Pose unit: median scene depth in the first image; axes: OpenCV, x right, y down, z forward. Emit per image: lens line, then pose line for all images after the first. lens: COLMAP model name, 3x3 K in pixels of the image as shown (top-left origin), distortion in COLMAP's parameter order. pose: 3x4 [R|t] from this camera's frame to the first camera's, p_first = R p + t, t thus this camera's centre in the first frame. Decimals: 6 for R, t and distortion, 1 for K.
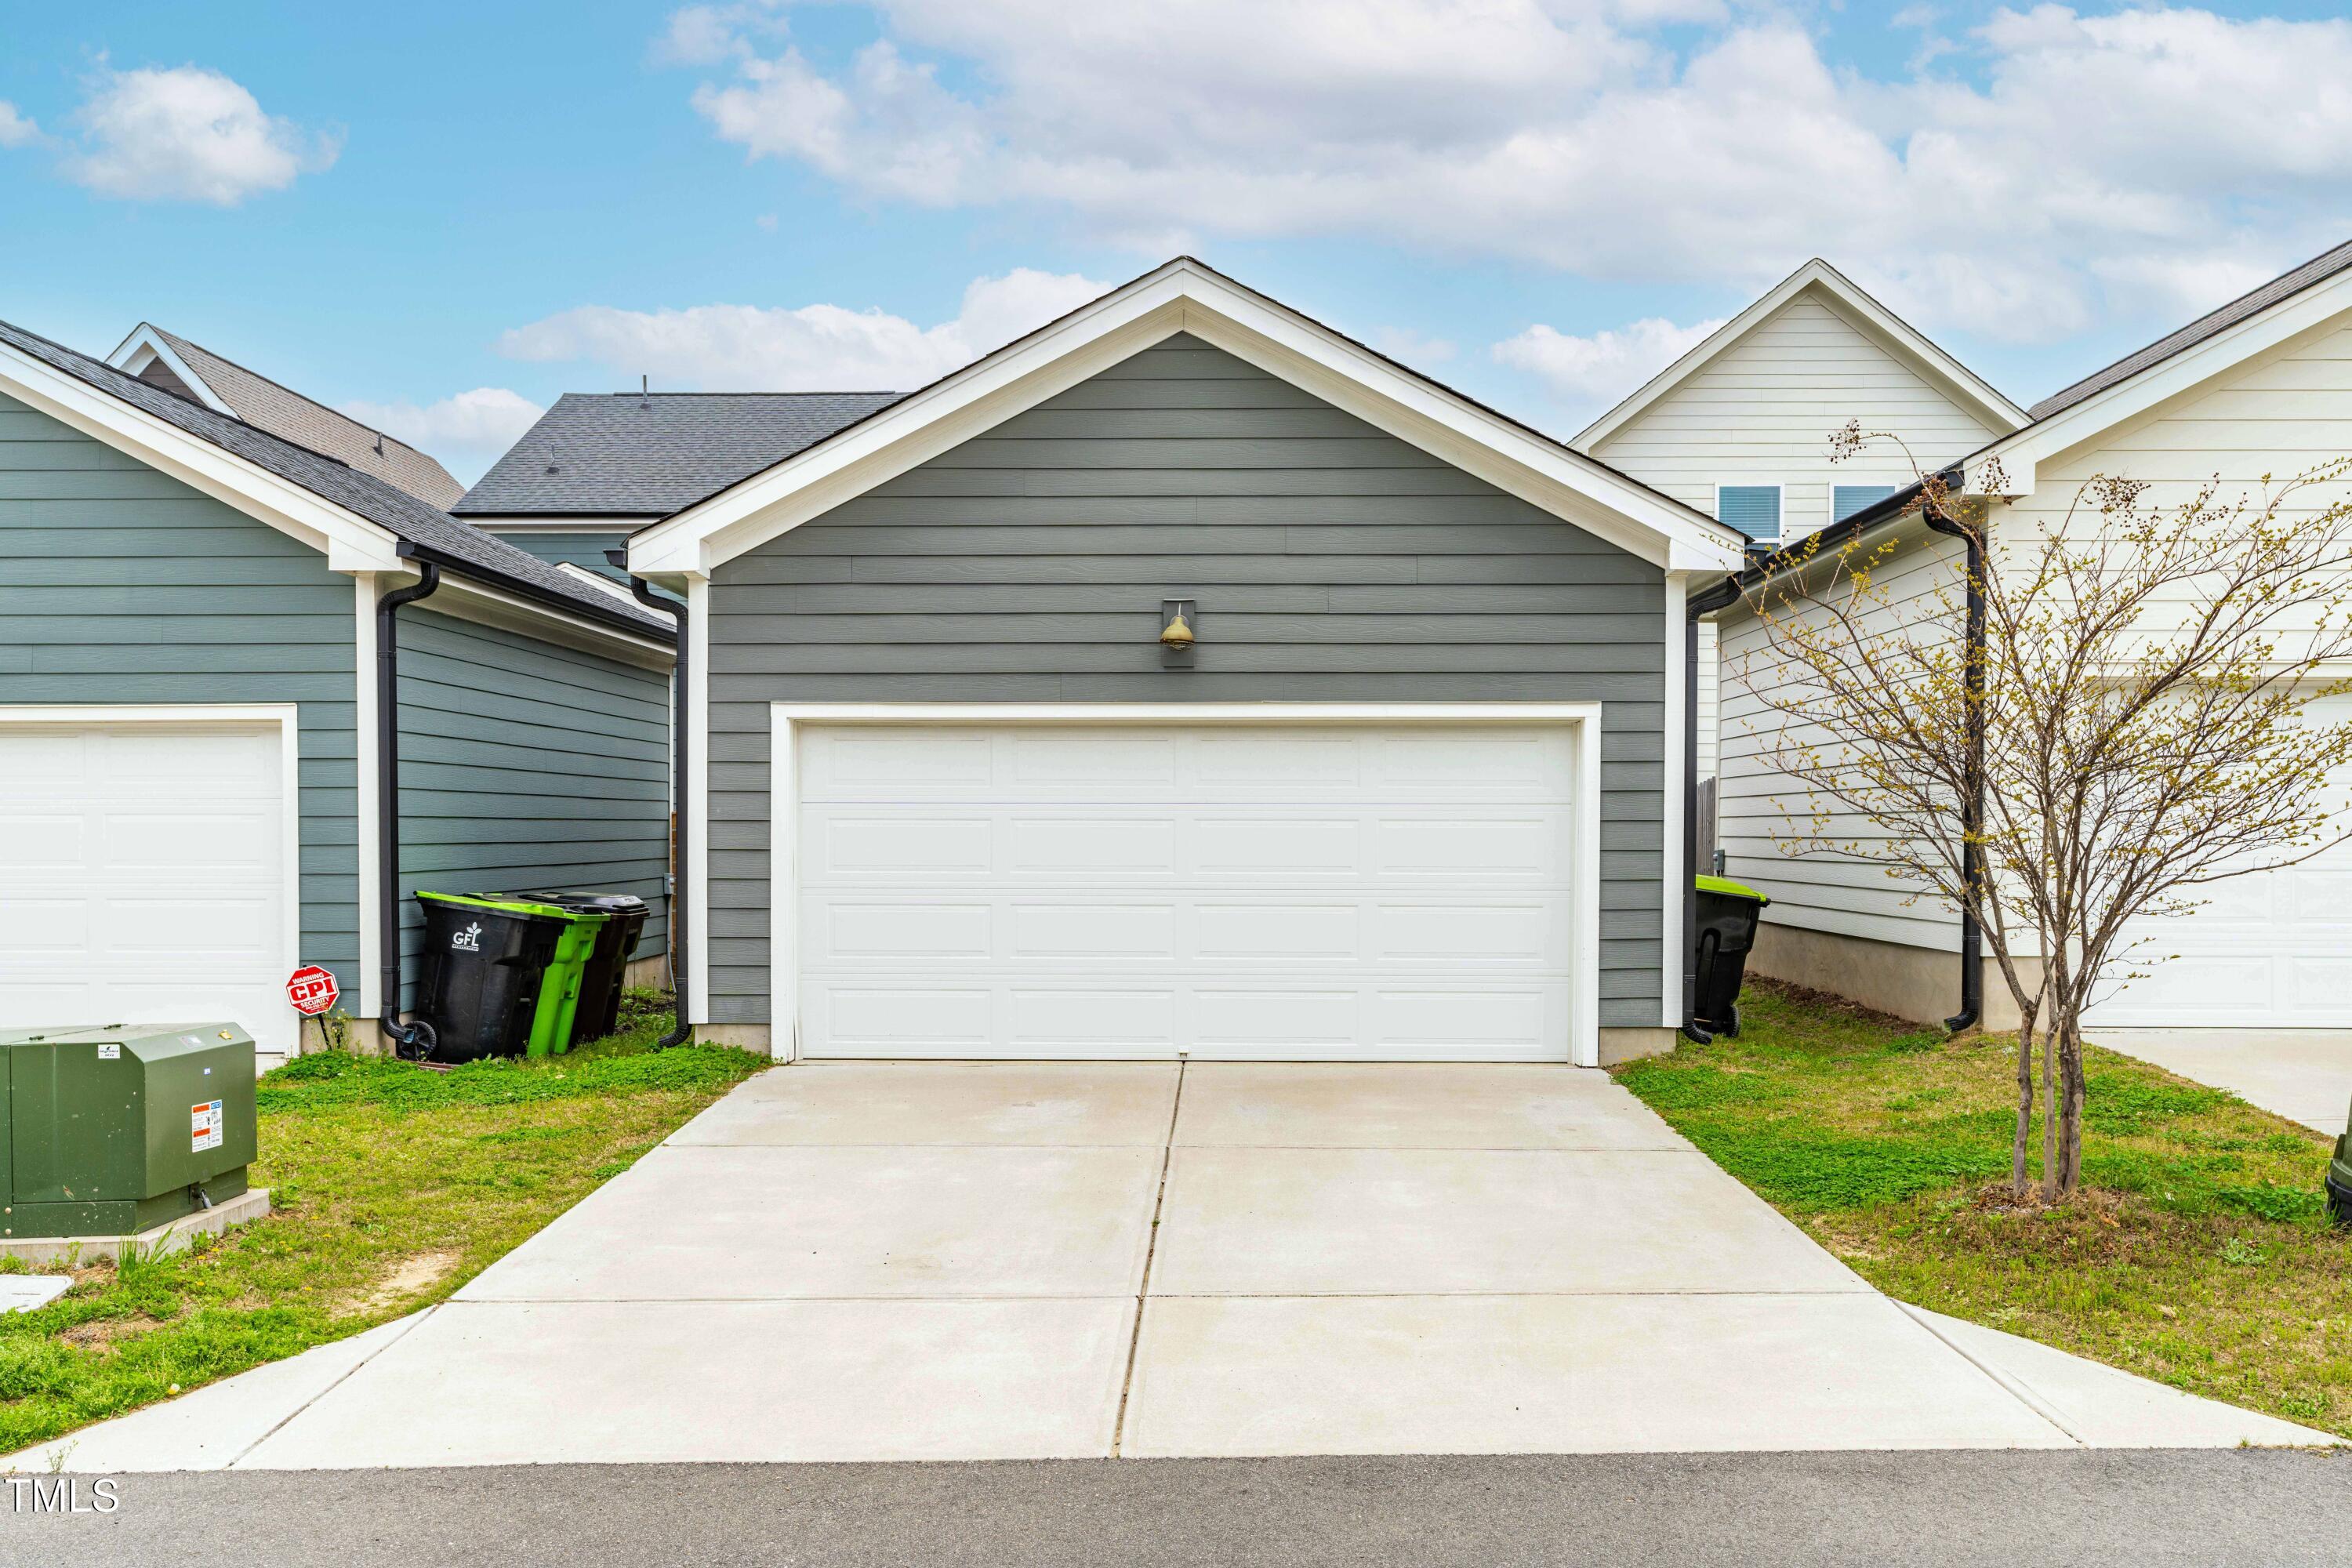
lens RADIAL K [[1840.9, 0, 1179.7], [0, 1840.9, 864.5], [0, 0, 1]] dist [0.007401, 0.003517]
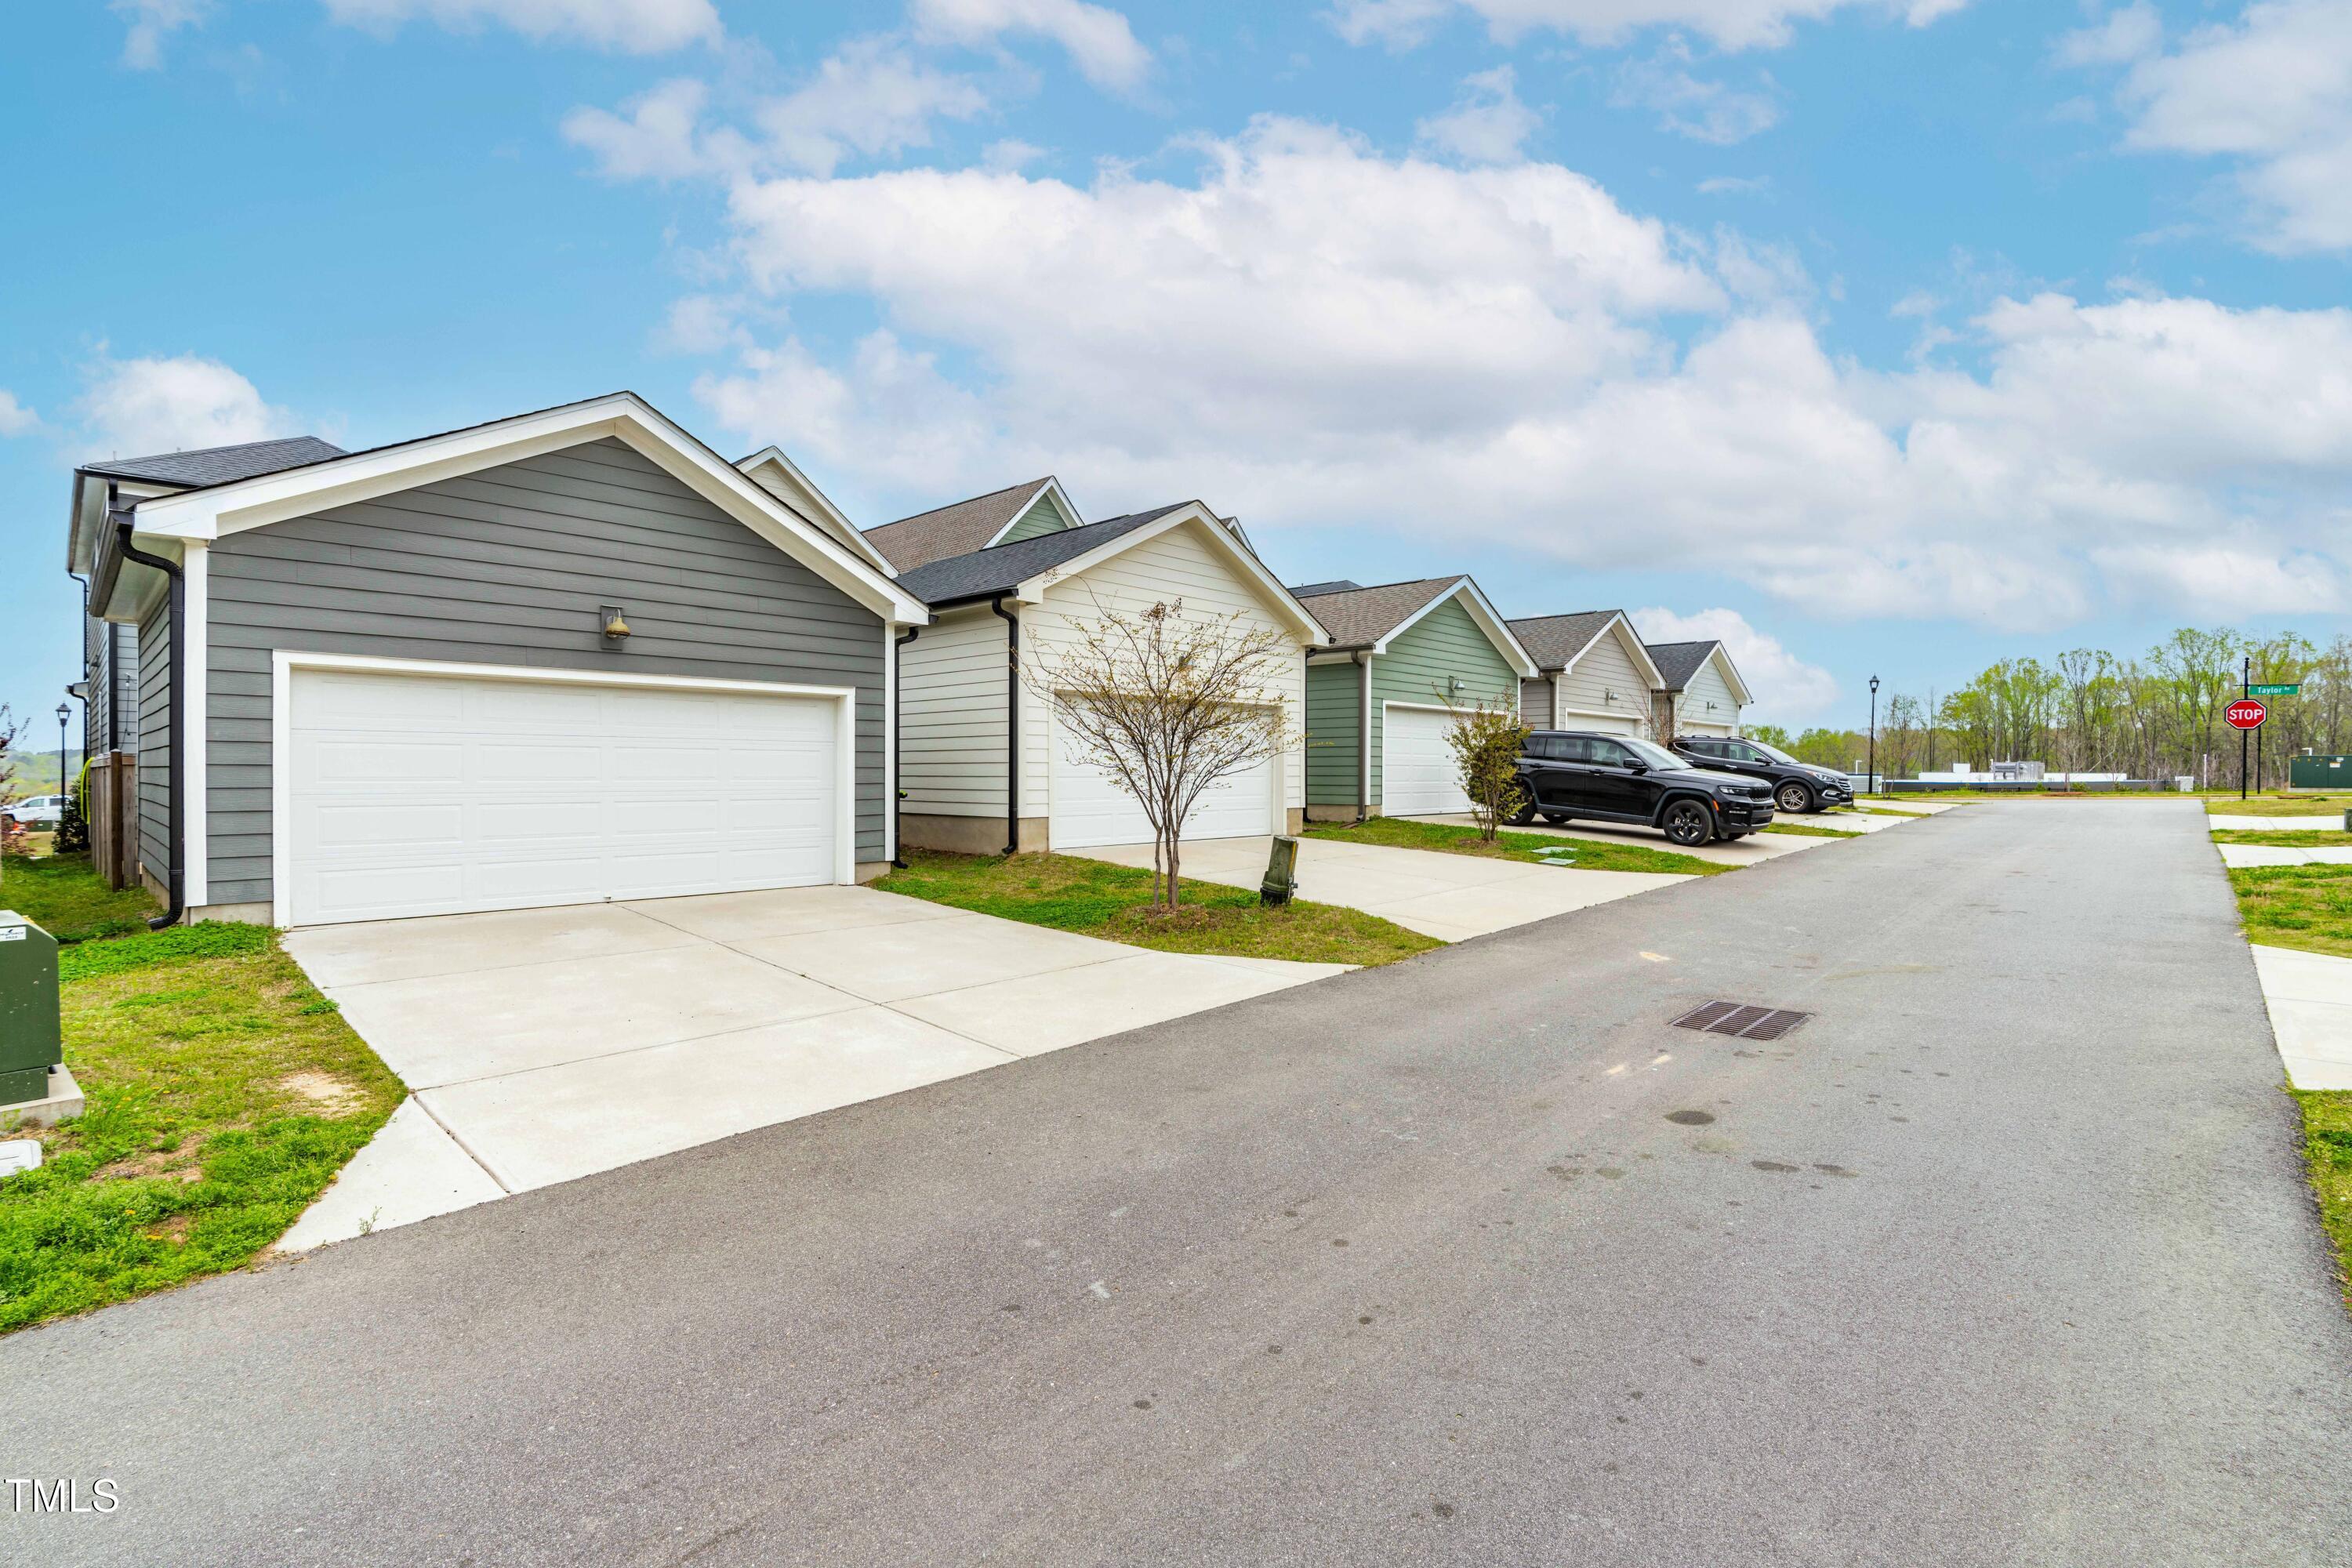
lens RADIAL K [[1063.6, 0, 1164.9], [0, 1063.6, 775.2], [0, 0, 1]] dist [-0.013409, 0.005097]
pose [[0.679288, -0.001762, 0.733870, -0.342690], [0.011295, 0.999904, -0.008054, 0.012183], [-0.733785, 0.013760, 0.679243, 0.046801]]
